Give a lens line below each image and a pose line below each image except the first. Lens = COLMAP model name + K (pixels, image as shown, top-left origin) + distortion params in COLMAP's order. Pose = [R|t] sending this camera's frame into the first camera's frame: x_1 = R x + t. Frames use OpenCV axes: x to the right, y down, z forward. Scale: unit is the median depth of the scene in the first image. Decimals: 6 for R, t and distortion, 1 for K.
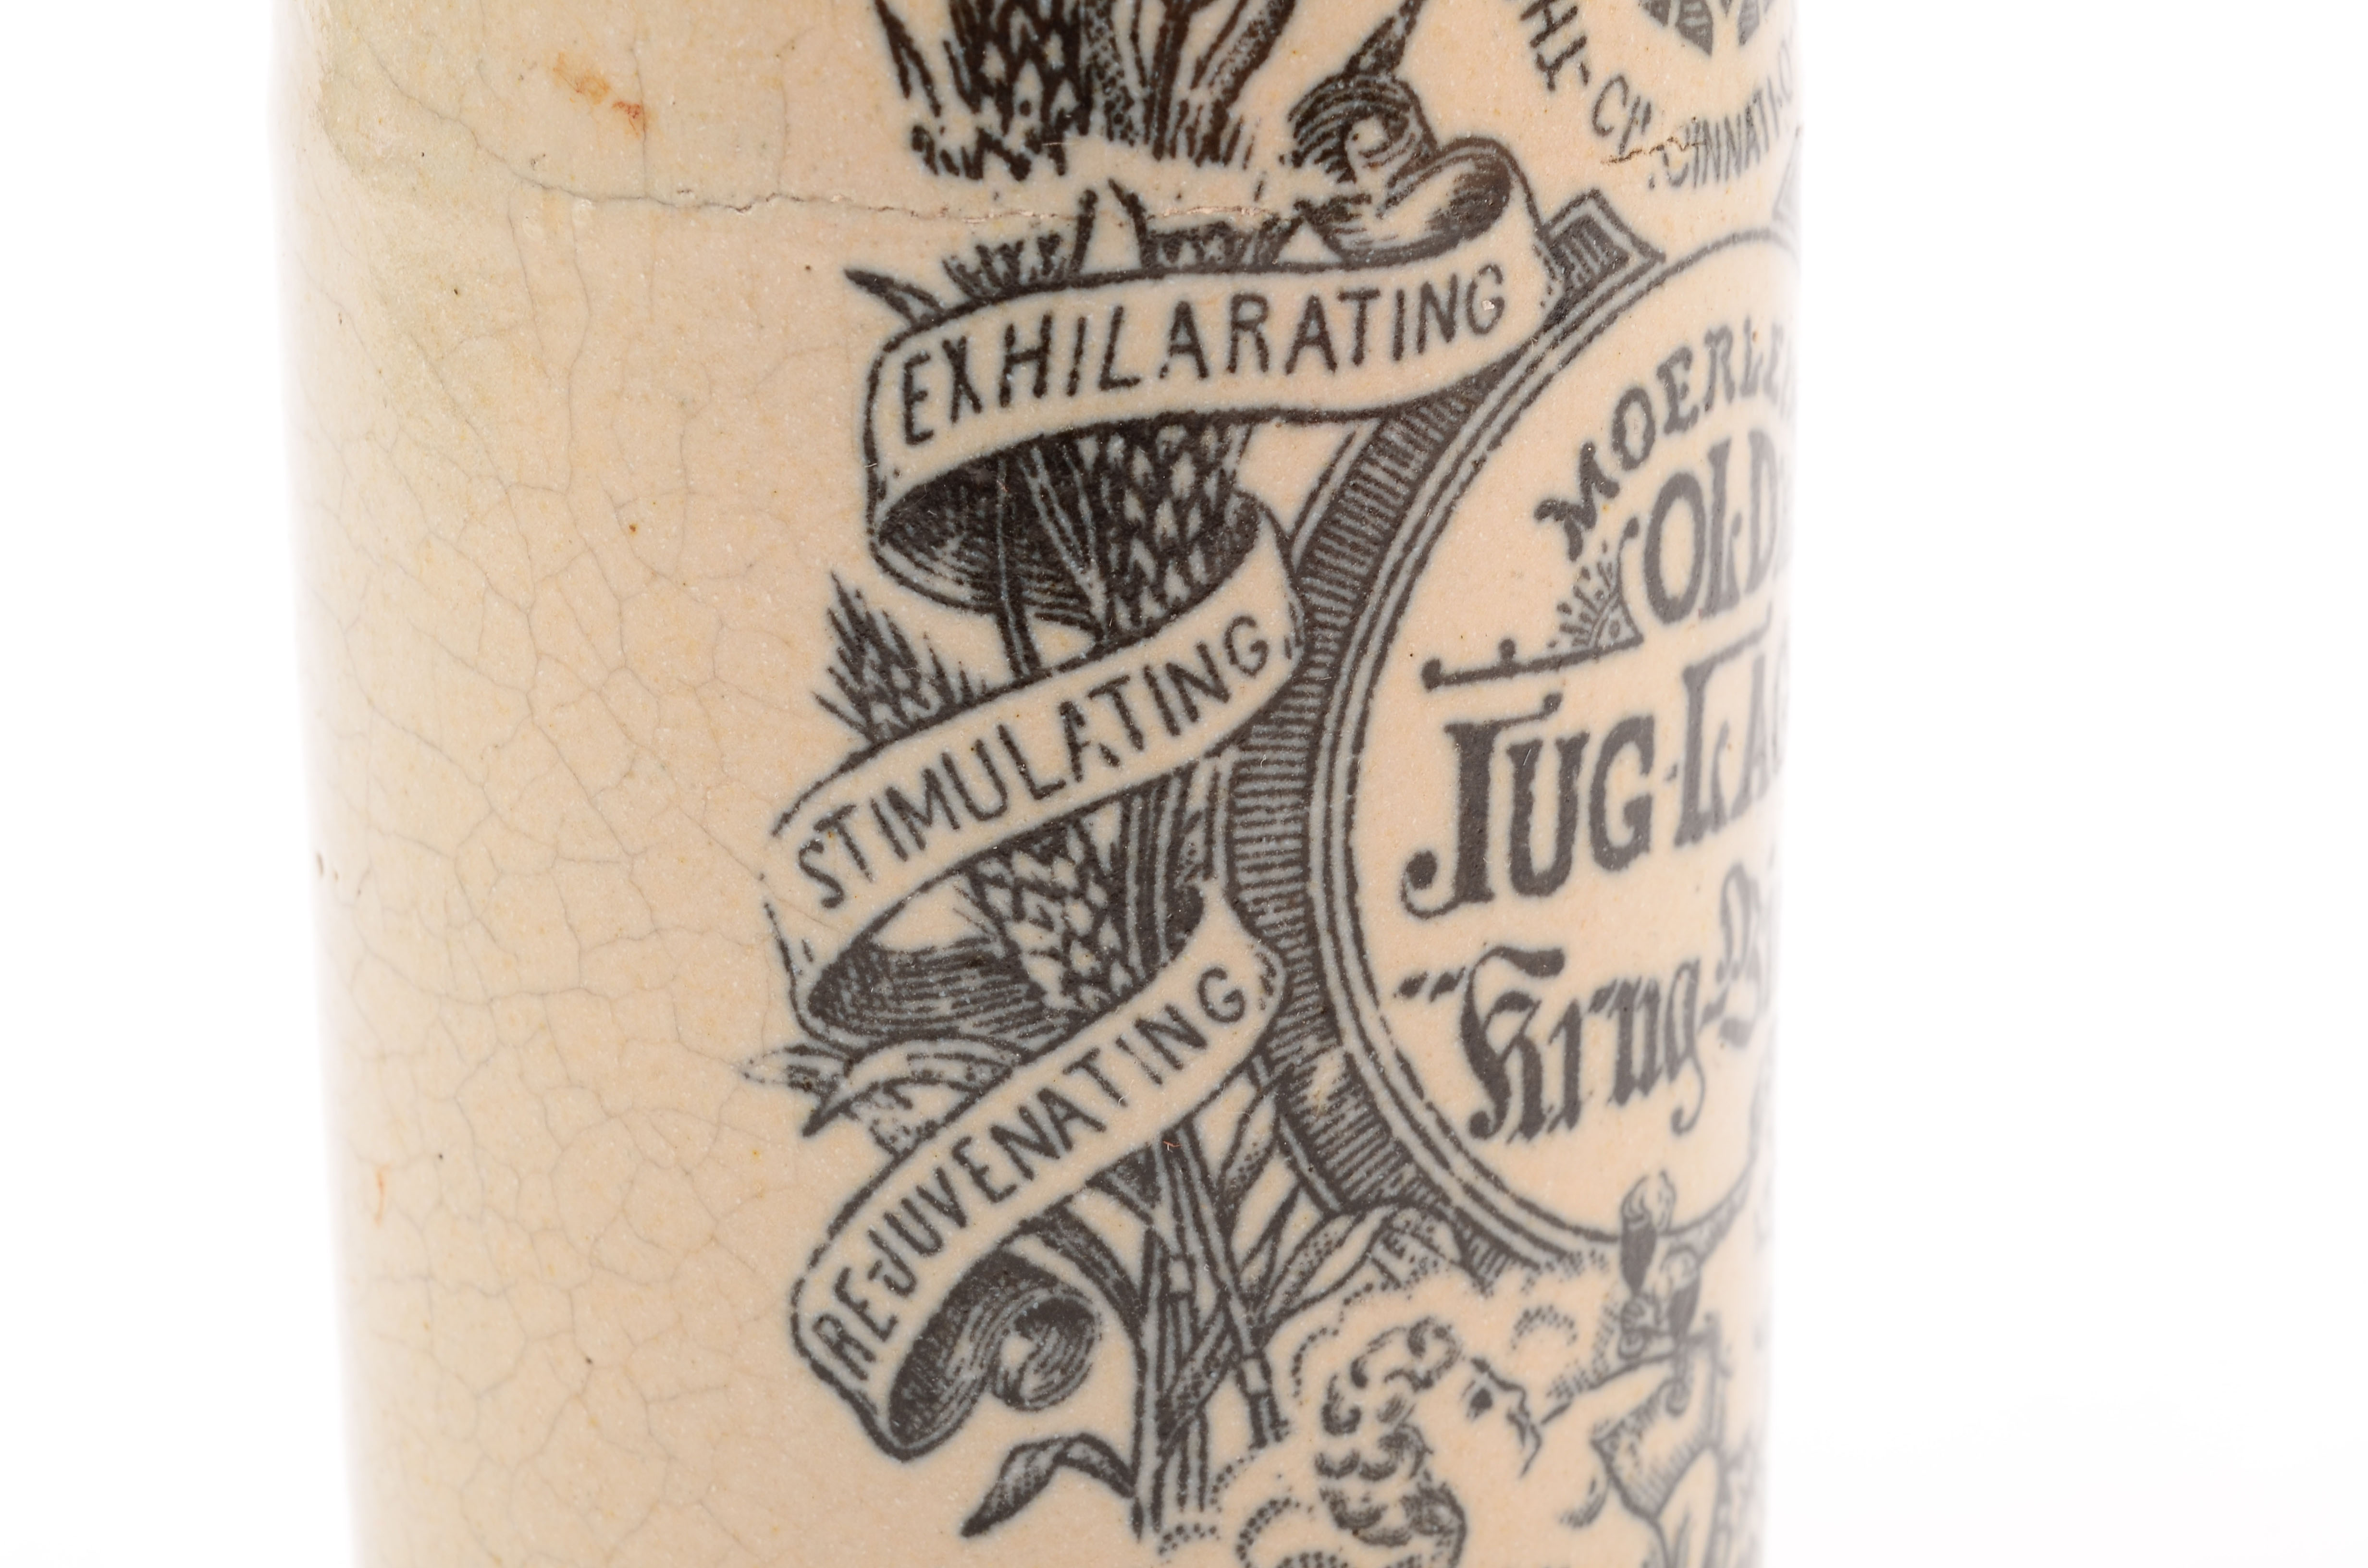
lens RADIAL K [[5054.3, 0, 1184.0], [0, 5054.3, 784.0], [0, 0, 1]] dist [0.060128, 0.168316]
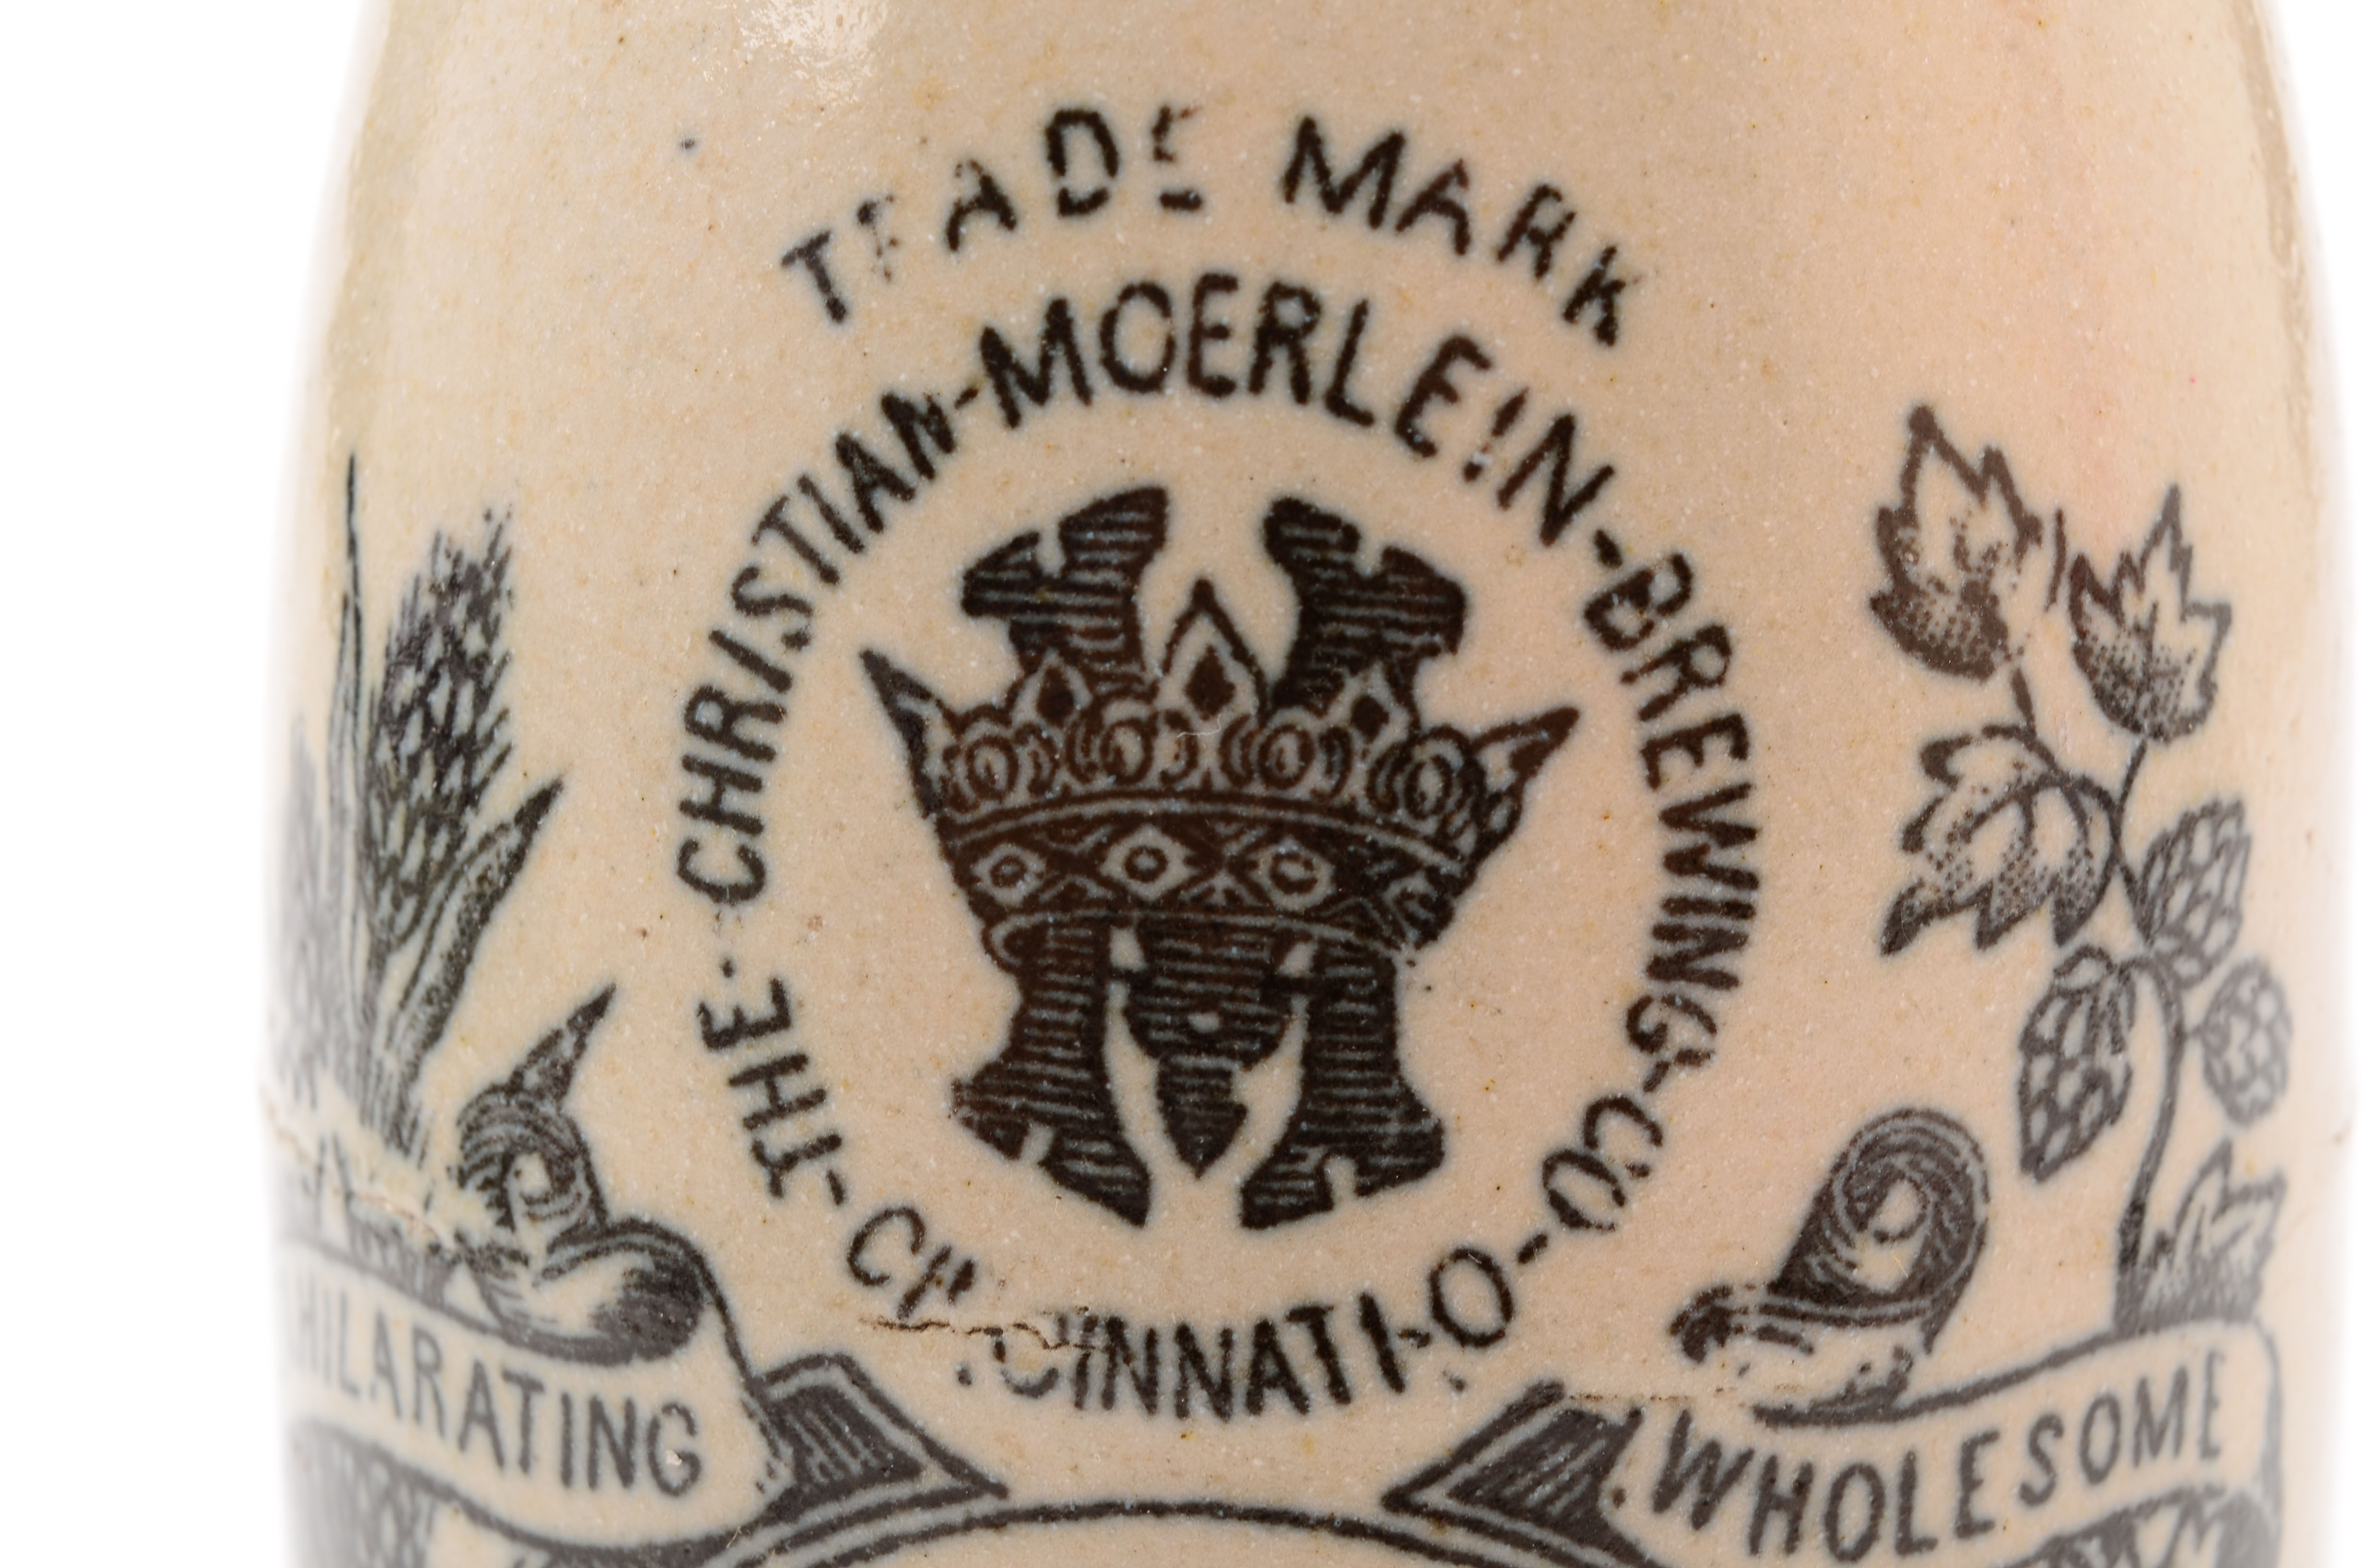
lens RADIAL K [[5054.3, 0, 1184.0], [0, 5054.3, 784.0], [0, 0, 1]] dist [0.060128, 0.168316]
pose [[0.435937, 0.220467, -0.872556, 0.676983], [-0.263774, 0.958253, 0.110336, -0.277437], [0.860455, 0.182058, 0.475892, 0.696573]]
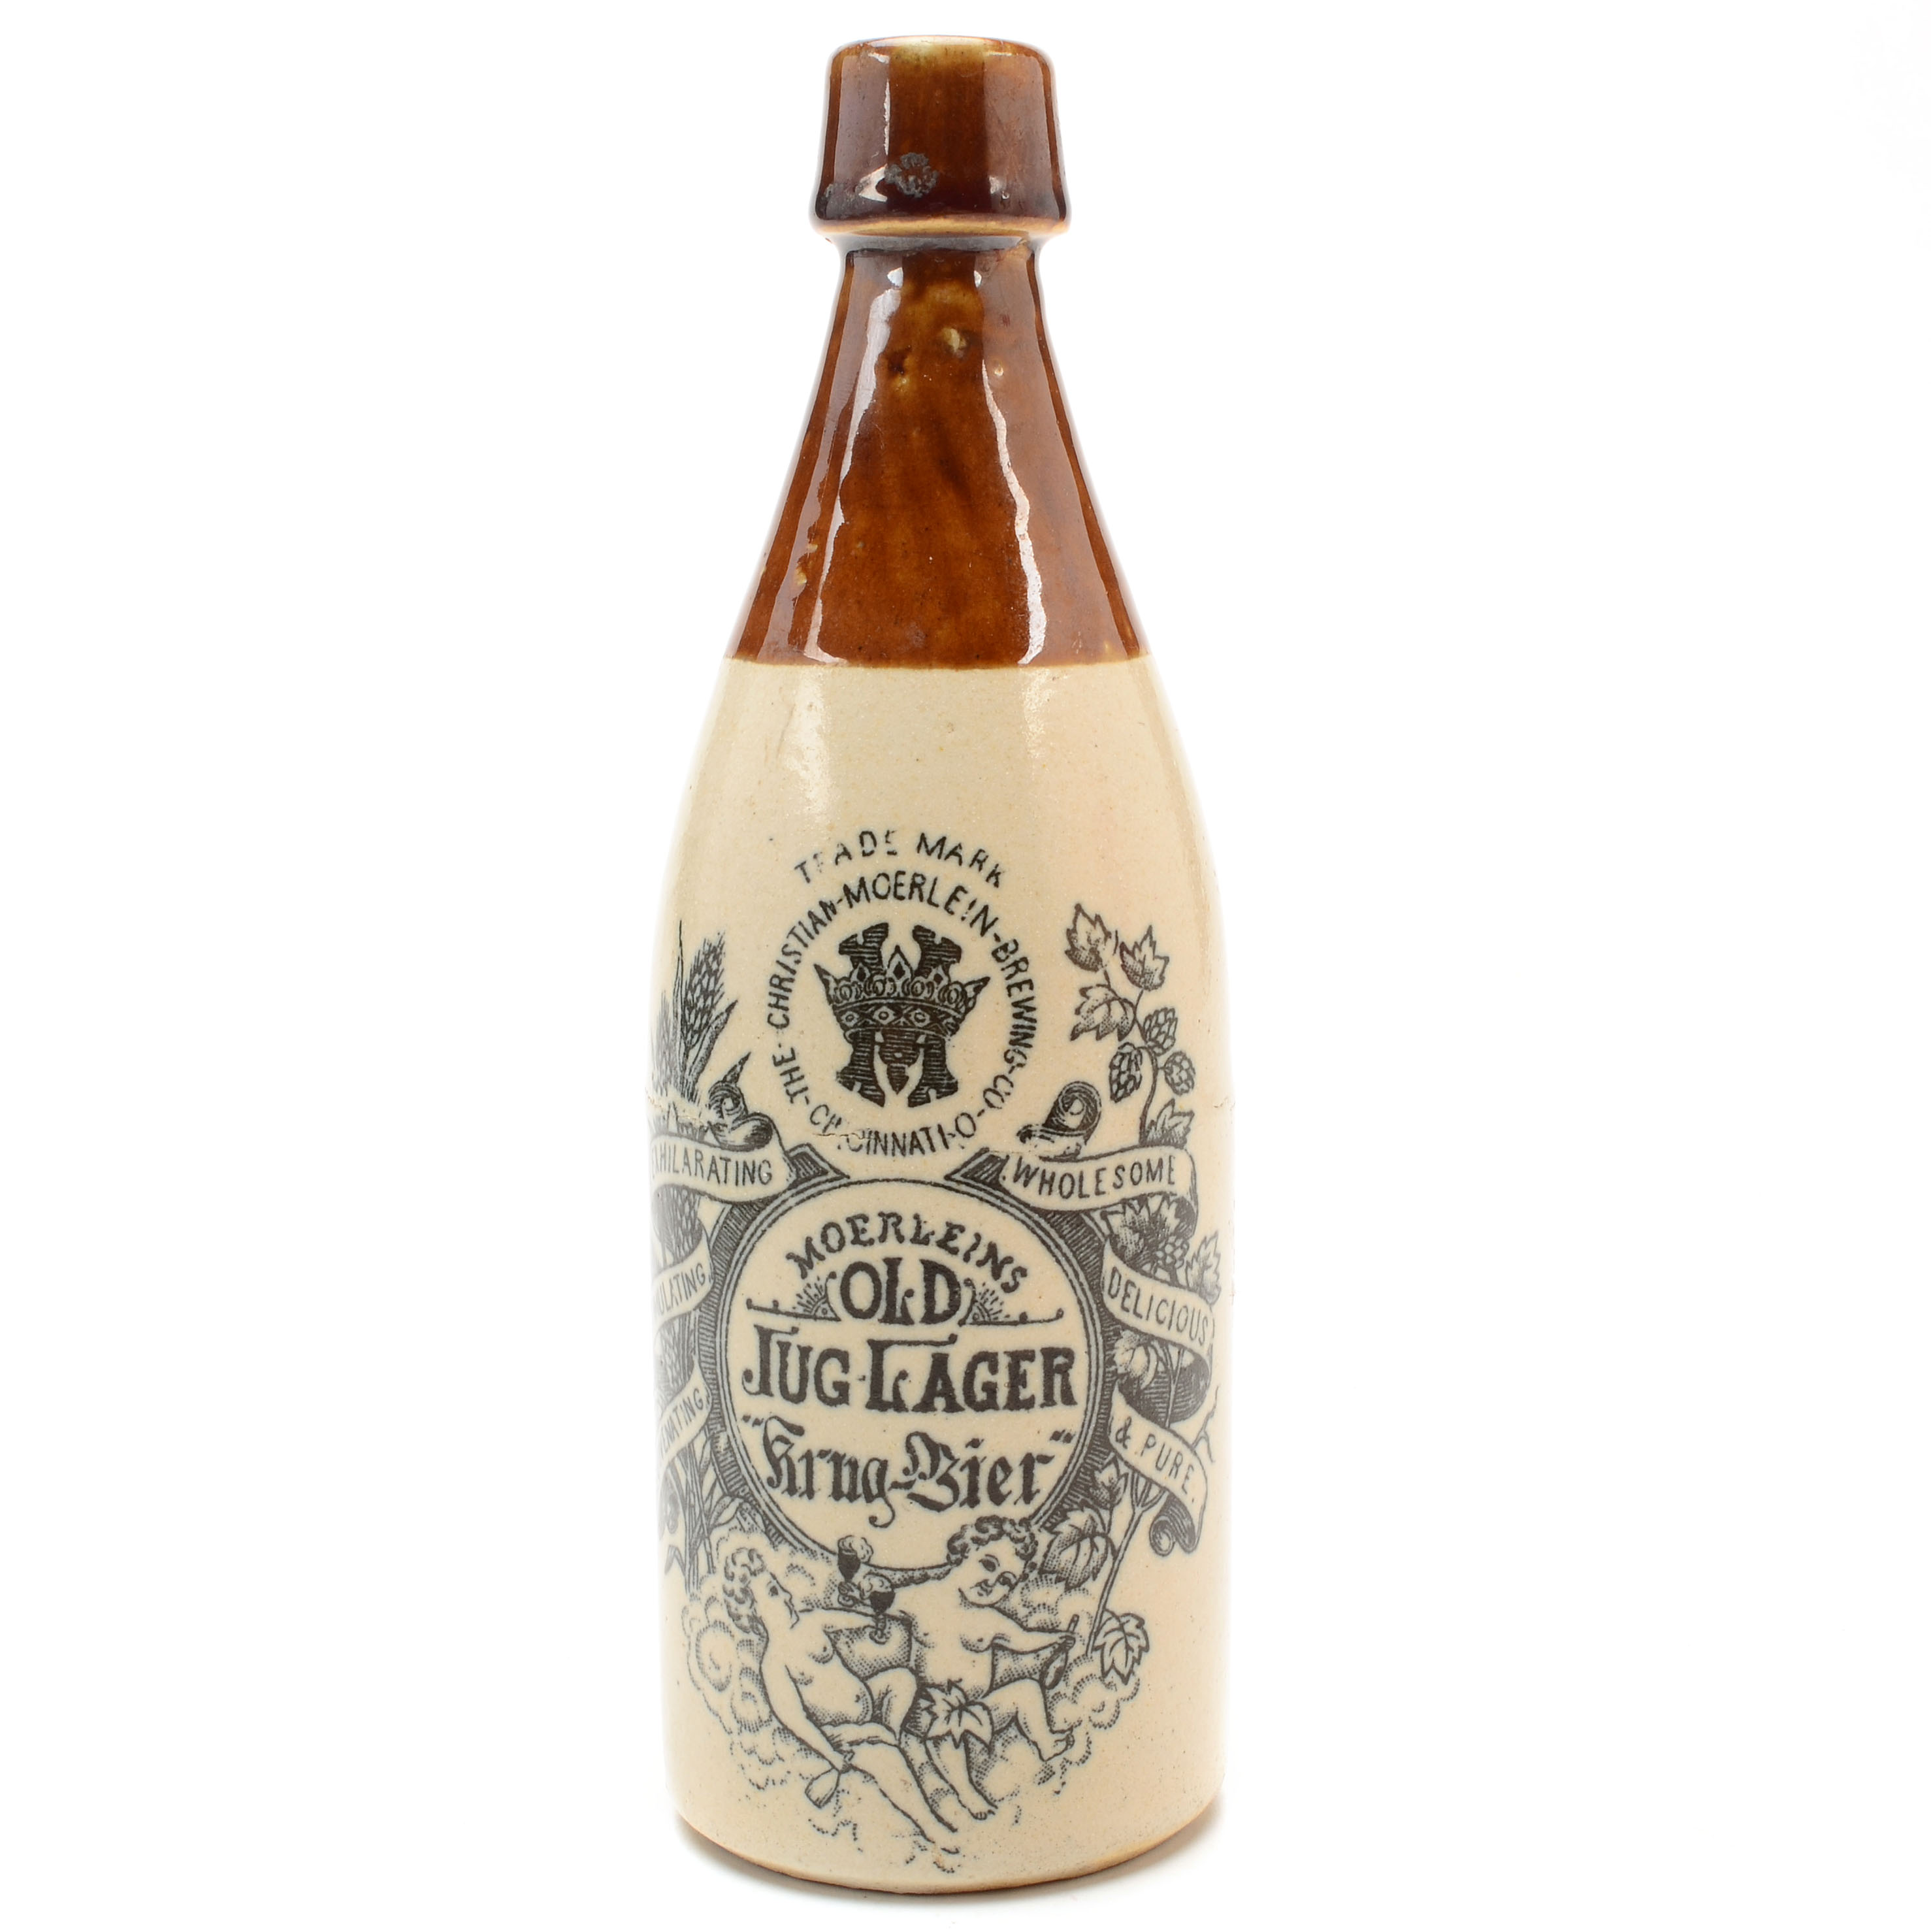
lens RADIAL K [[3803.3, 0, 965.5], [0, 3803.3, 966.0], [0, 0, 1]] dist [-0.046980, -0.296825]
pose [[0.414333, 0.145494, -0.898420, 1.916146], [-0.260727, 0.964741, 0.035992, -0.302124], [0.871980, 0.219330, 0.437659, 0.162675]]
